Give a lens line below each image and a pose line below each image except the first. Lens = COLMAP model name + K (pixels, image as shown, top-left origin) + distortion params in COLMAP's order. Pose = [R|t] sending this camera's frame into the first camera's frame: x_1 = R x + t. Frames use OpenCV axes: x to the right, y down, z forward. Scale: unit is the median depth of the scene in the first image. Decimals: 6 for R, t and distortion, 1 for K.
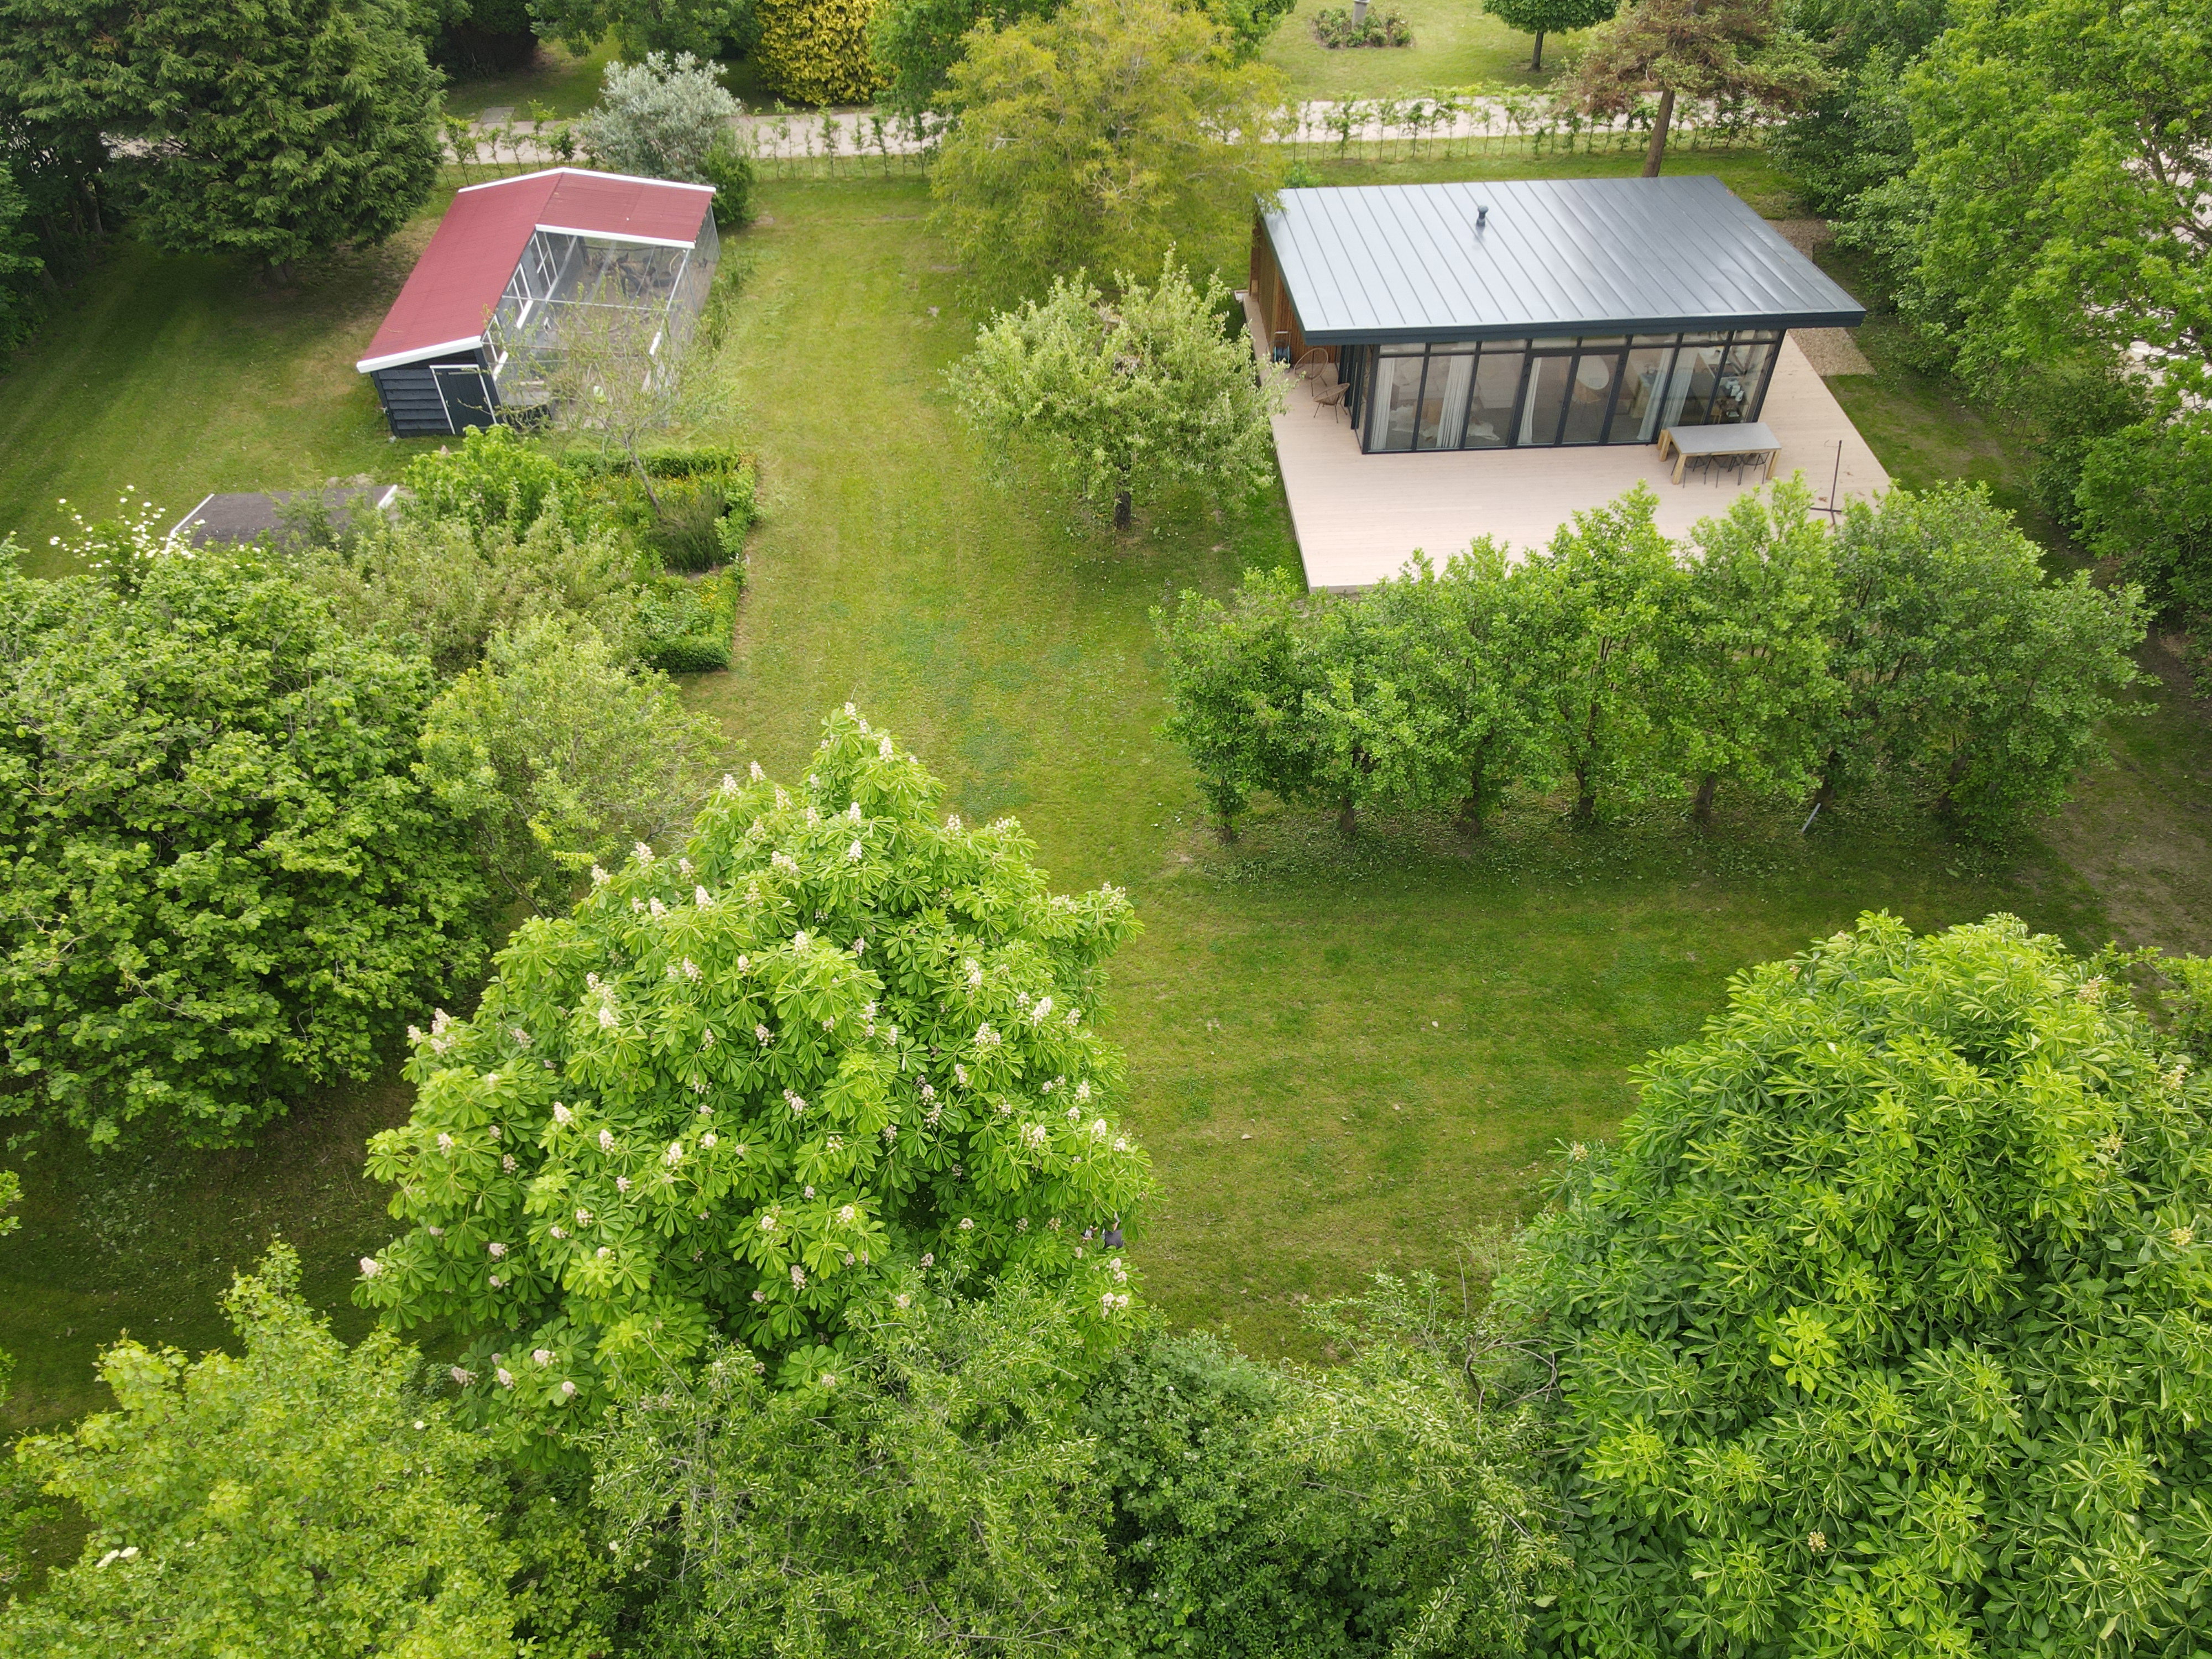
lens RADIAL K [[1567.4, 0, 1116.2], [0, 1567.4, 828.4], [0, 0, 1]] dist [0.009072, -0.002431]
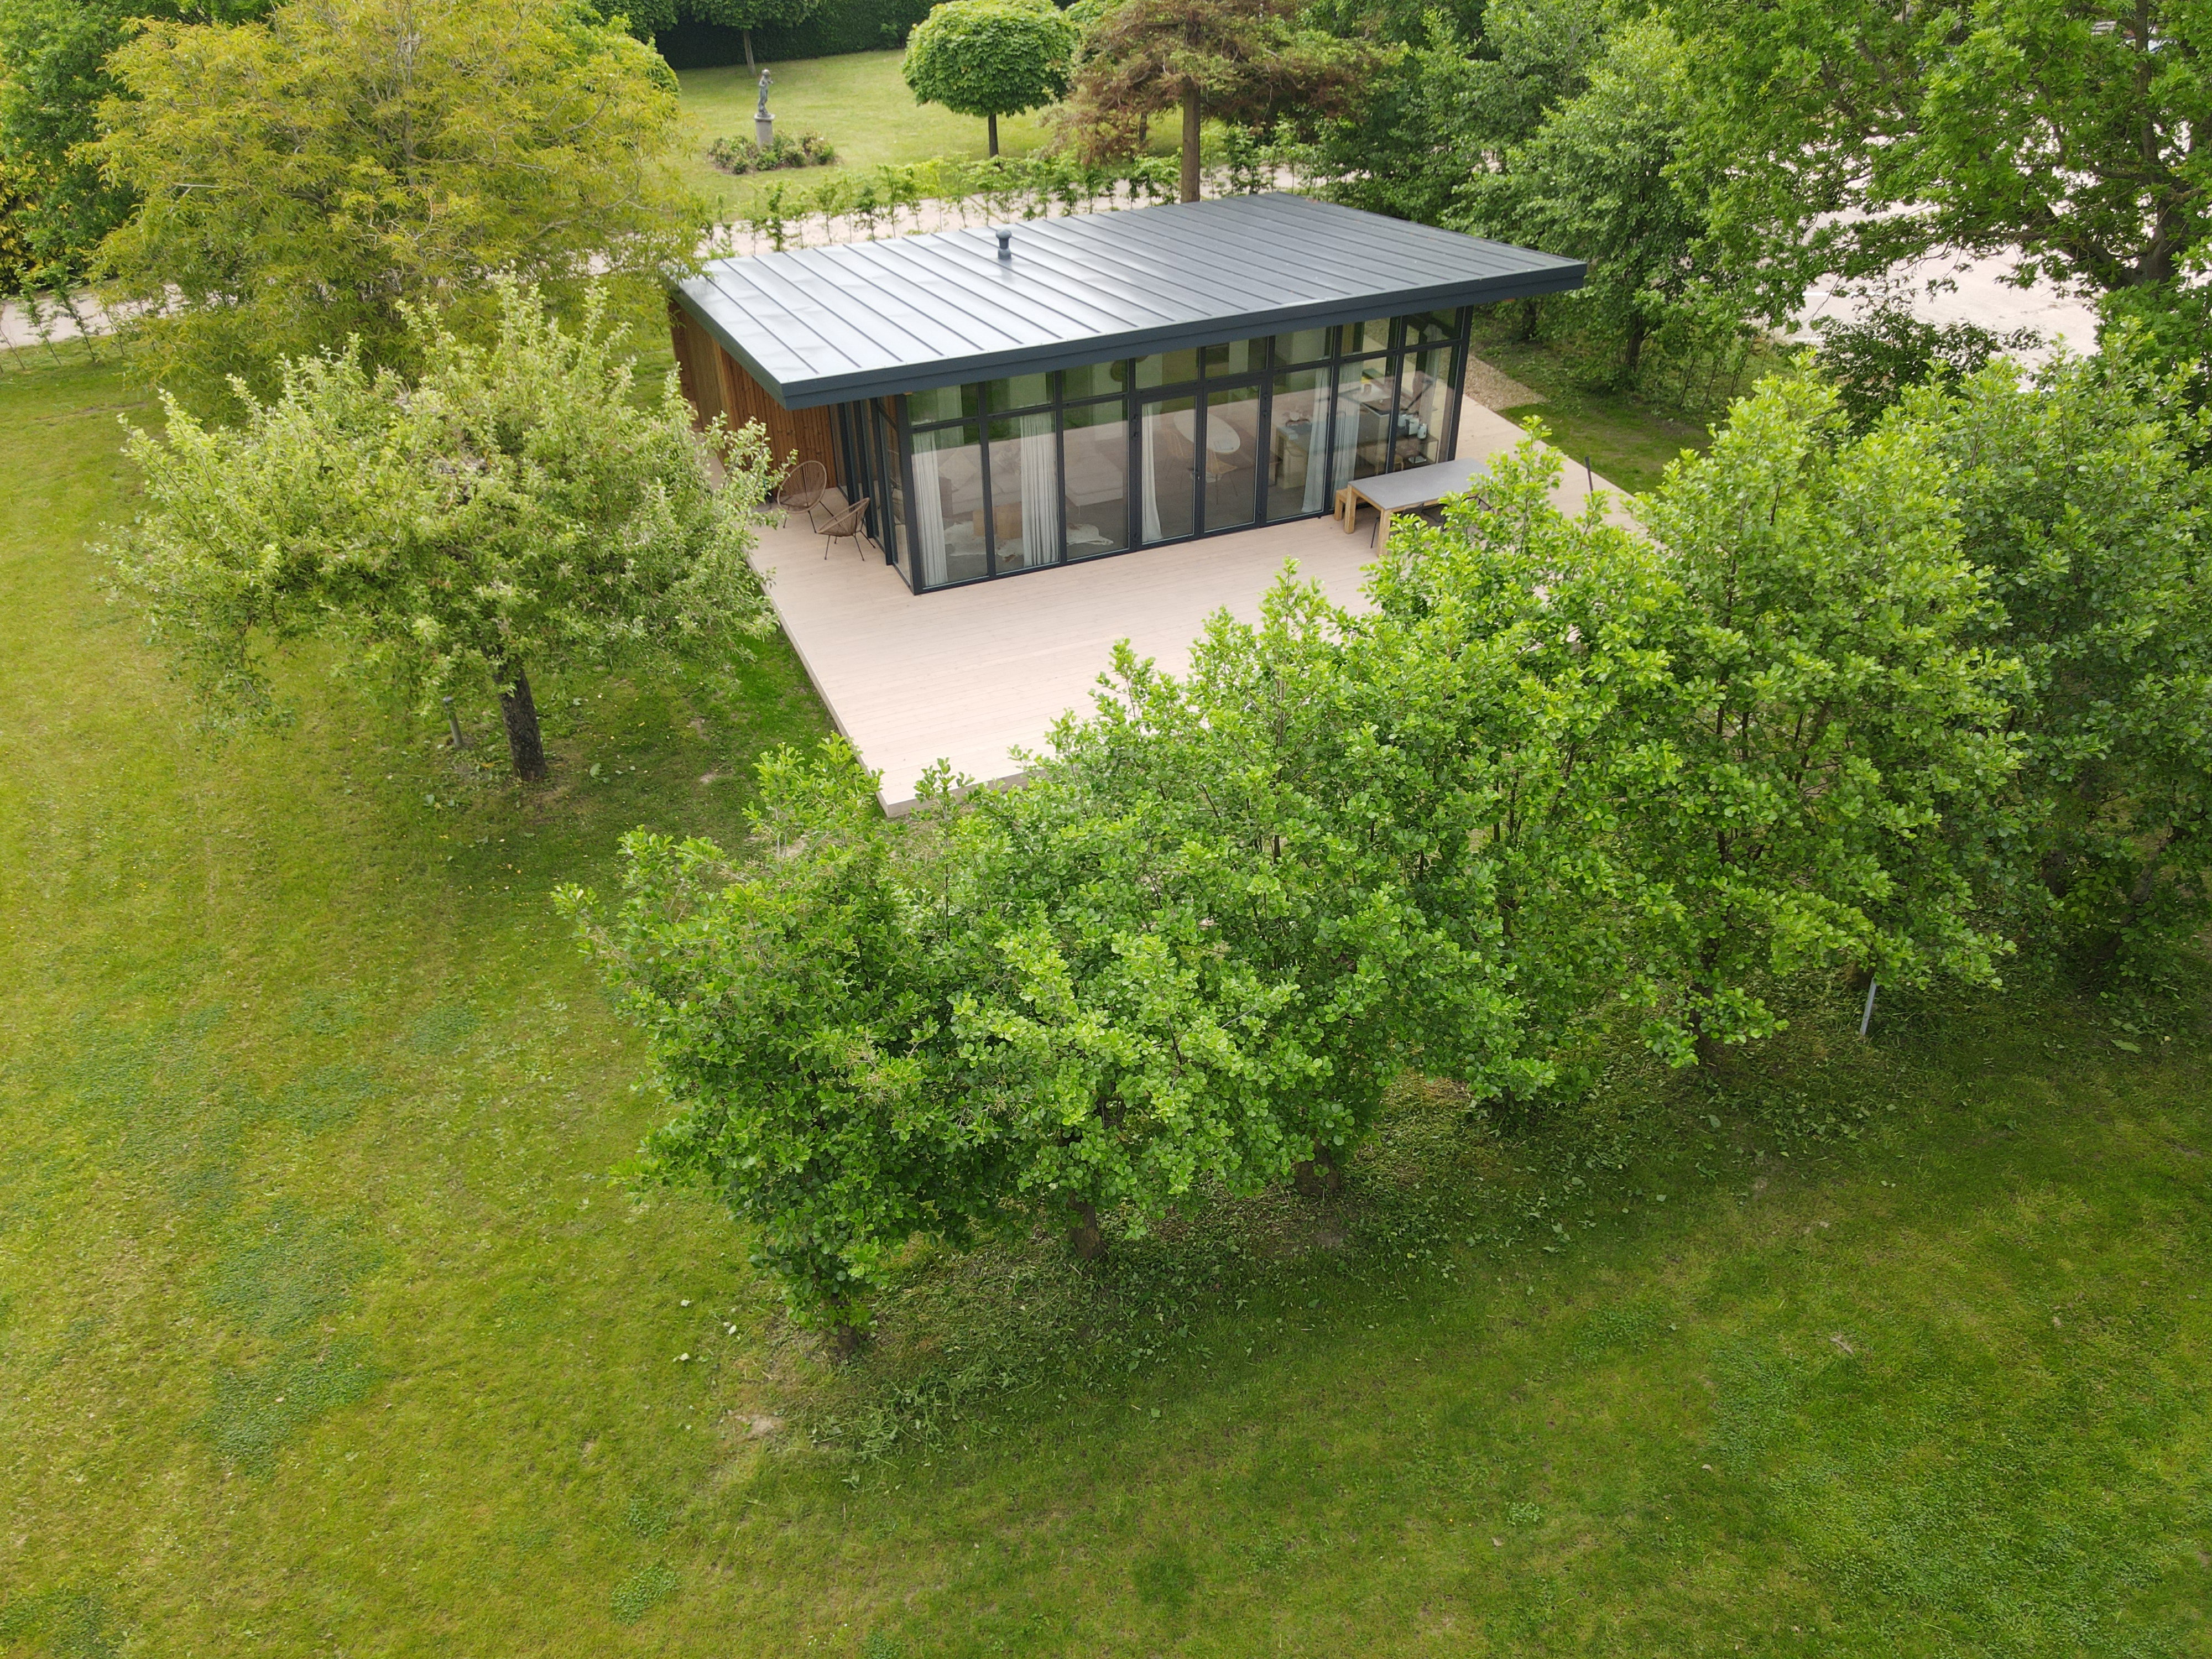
lens RADIAL K [[1567.4, 0, 1116.2], [0, 1567.4, 828.4], [0, 0, 1]] dist [0.009072, -0.002431]
pose [[0.936607, -0.199650, 0.287936, 0.038457], [0.246123, 0.959777, -0.135102, -0.051766], [-0.249381, 0.197405, 0.948072, 0.466534]]
